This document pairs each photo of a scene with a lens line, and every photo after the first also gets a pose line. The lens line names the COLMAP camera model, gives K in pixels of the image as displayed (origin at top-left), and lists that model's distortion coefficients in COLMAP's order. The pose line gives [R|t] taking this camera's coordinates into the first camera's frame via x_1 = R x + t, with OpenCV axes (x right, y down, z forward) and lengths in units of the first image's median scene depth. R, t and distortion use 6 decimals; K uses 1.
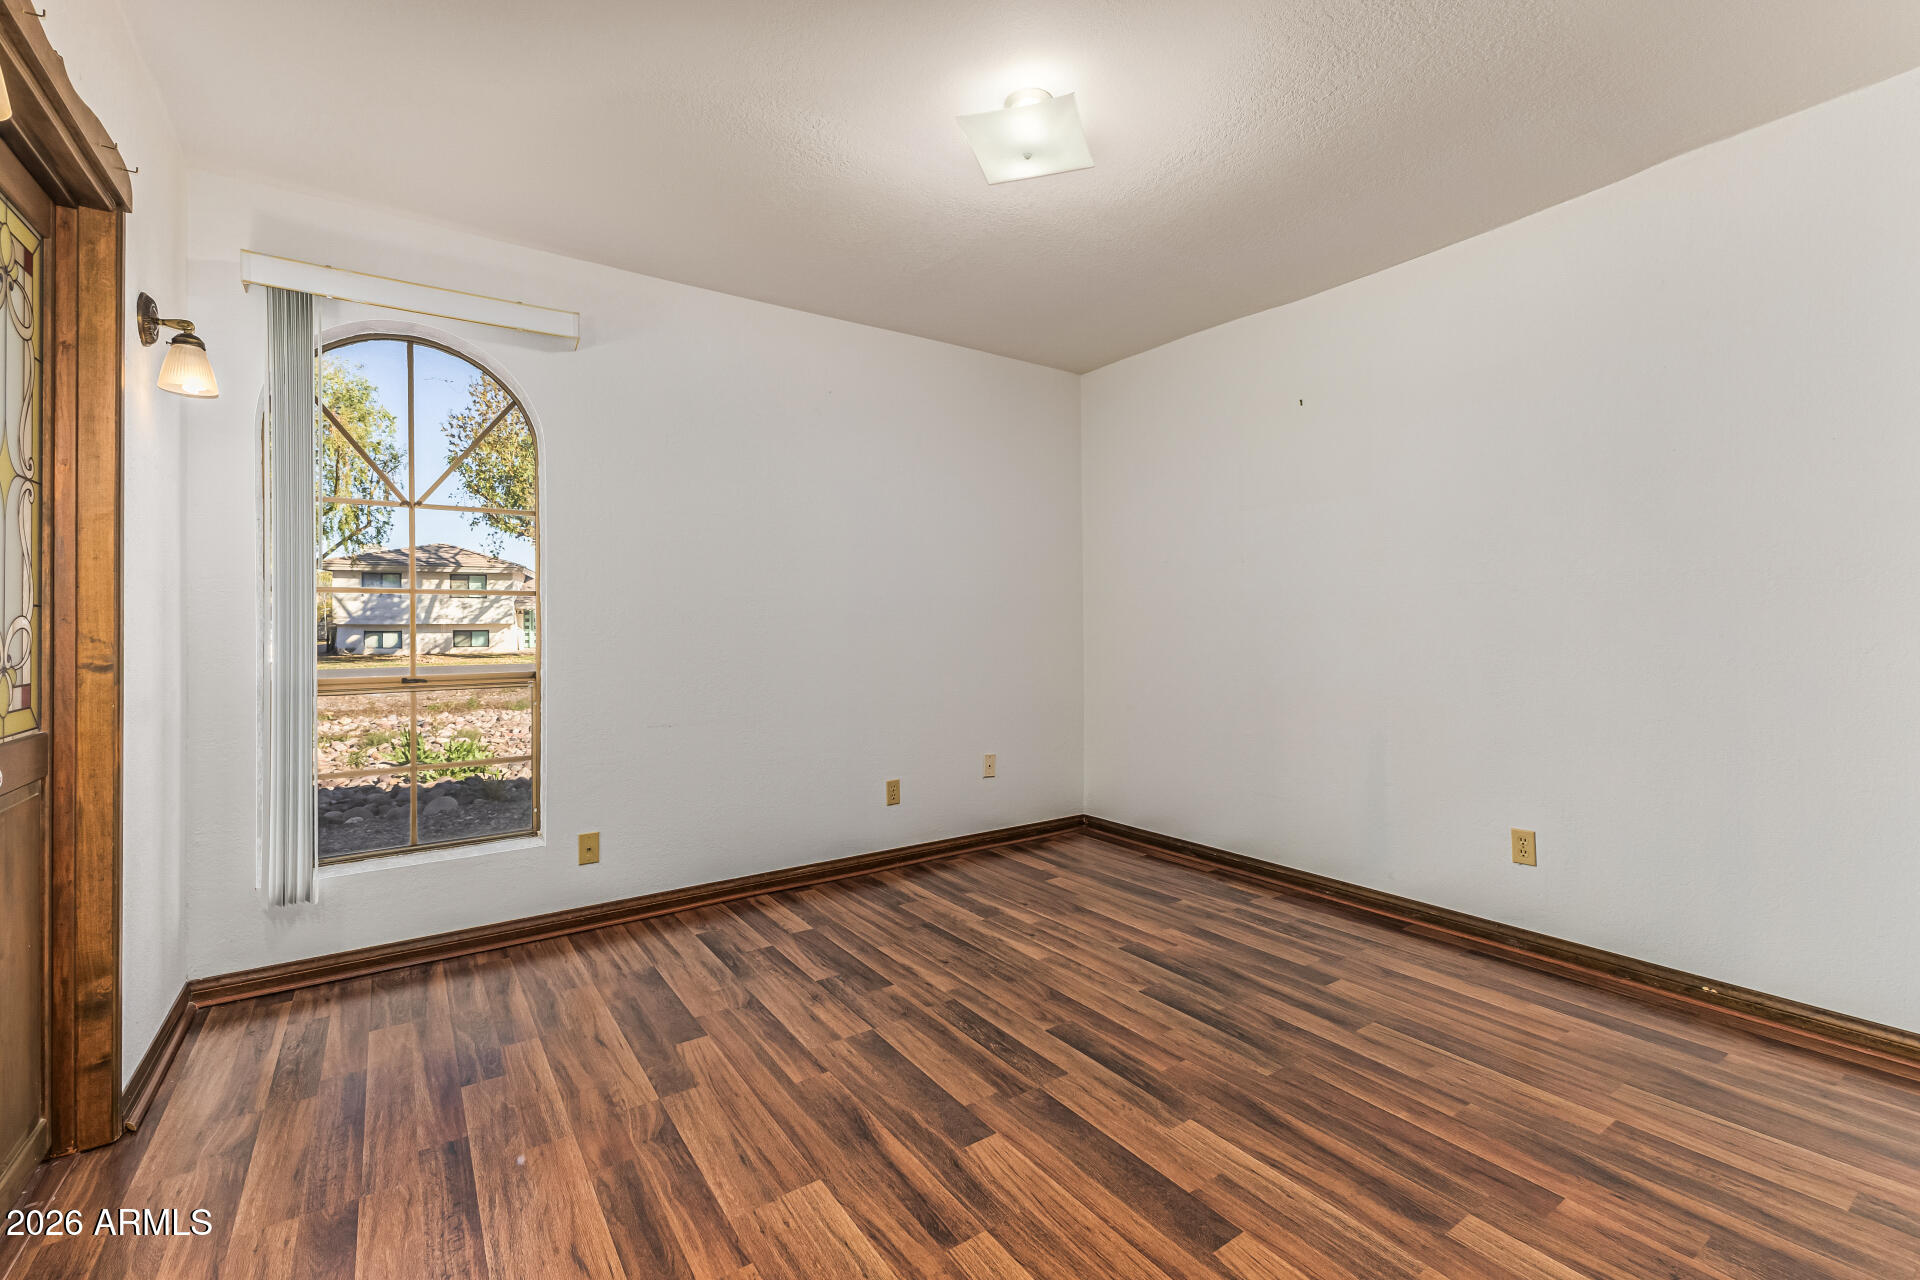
lens RADIAL K [[829.0, 0, 964.3], [0, 829.0, 632.9], [0, 0, 1]] dist [0.008208, -0.000323]
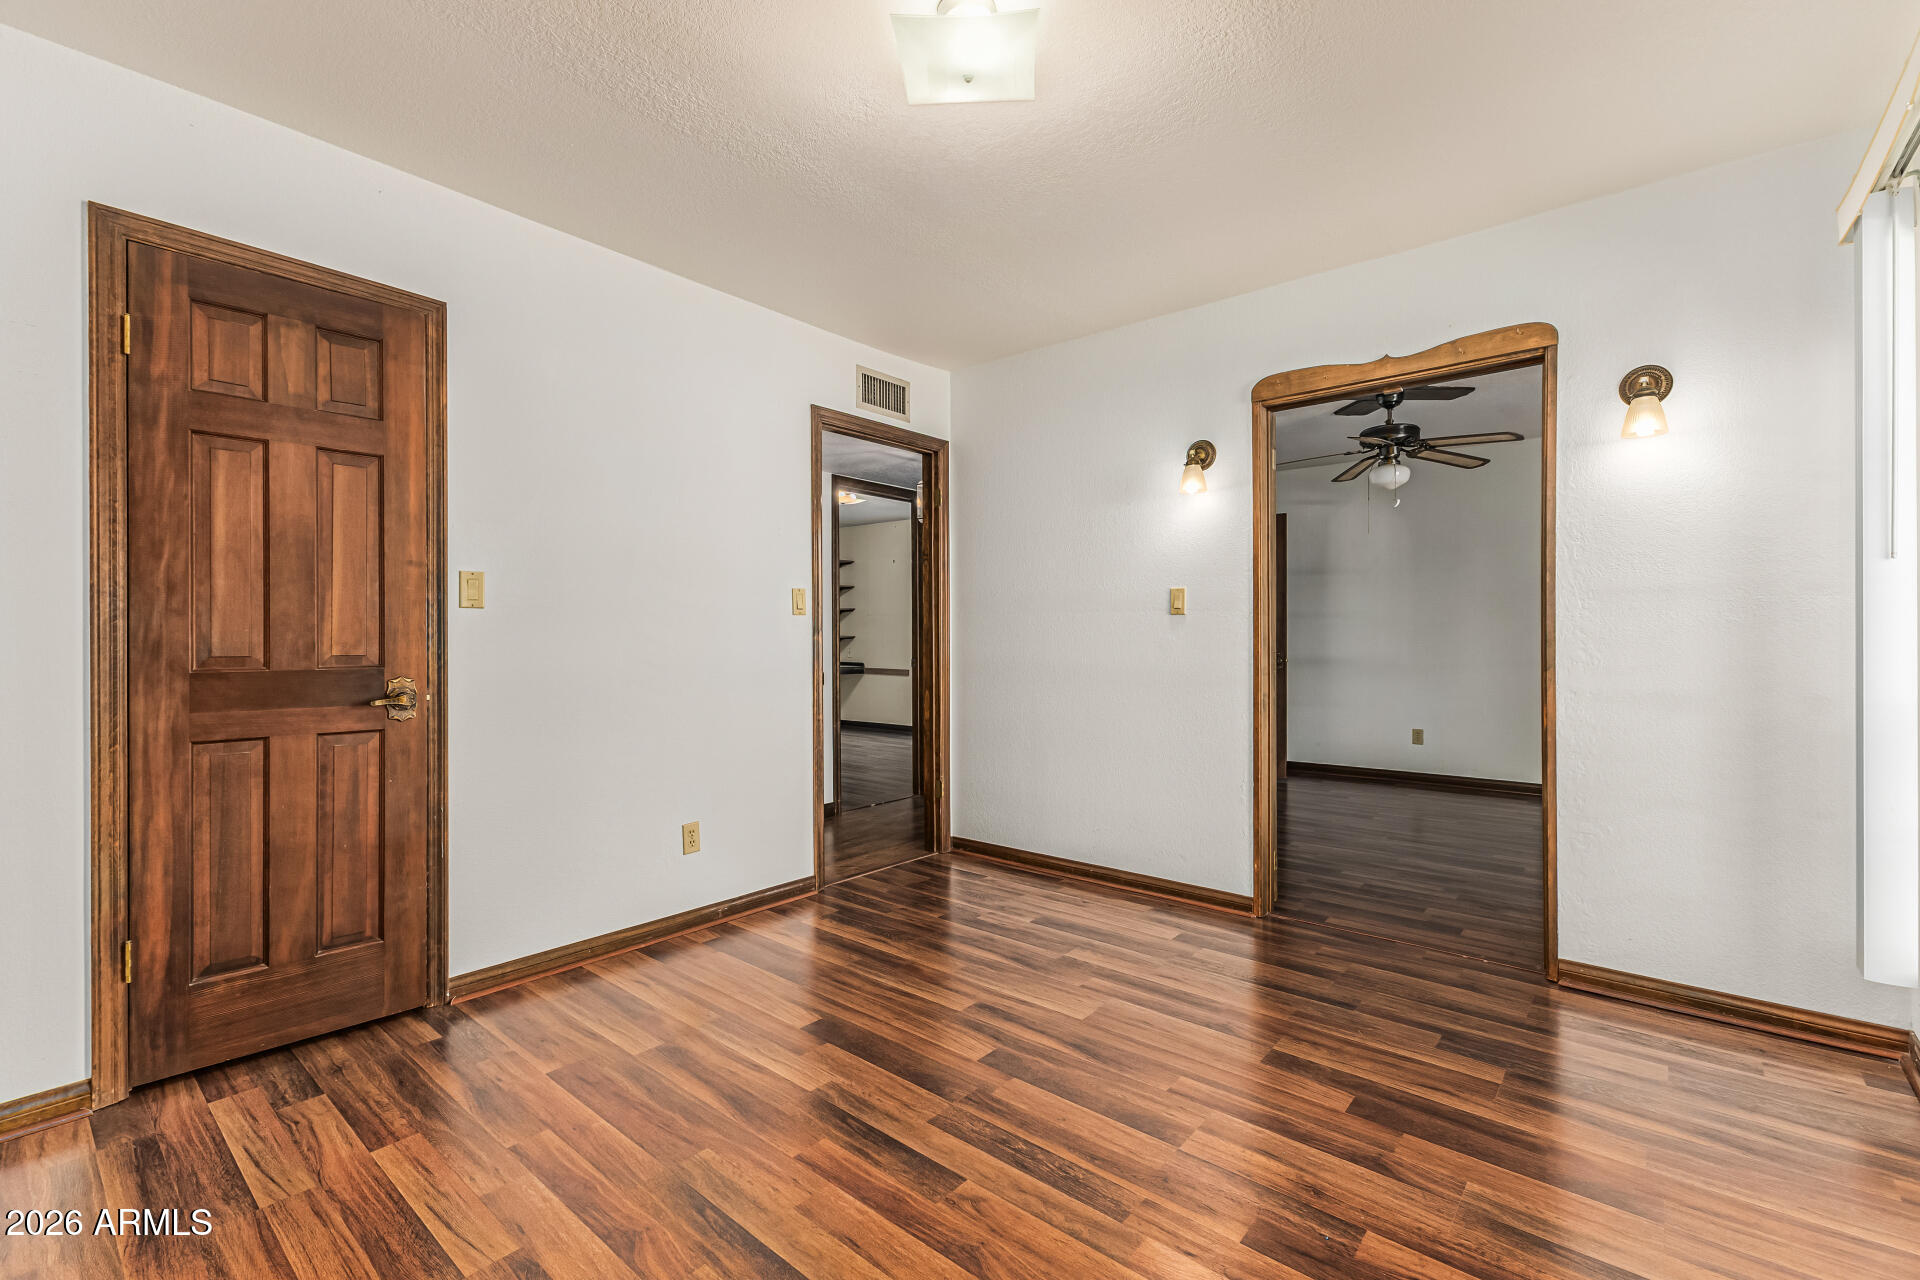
lens RADIAL K [[829.0, 0, 964.3], [0, 829.0, 632.9], [0, 0, 1]] dist [0.008208, -0.000323]
pose [[-0.965258, 0.011172, -0.261060, 0.325522], [0.010112, 0.999934, 0.005403, -0.021821], [0.261103, 0.002576, -0.965308, 1.933429]]
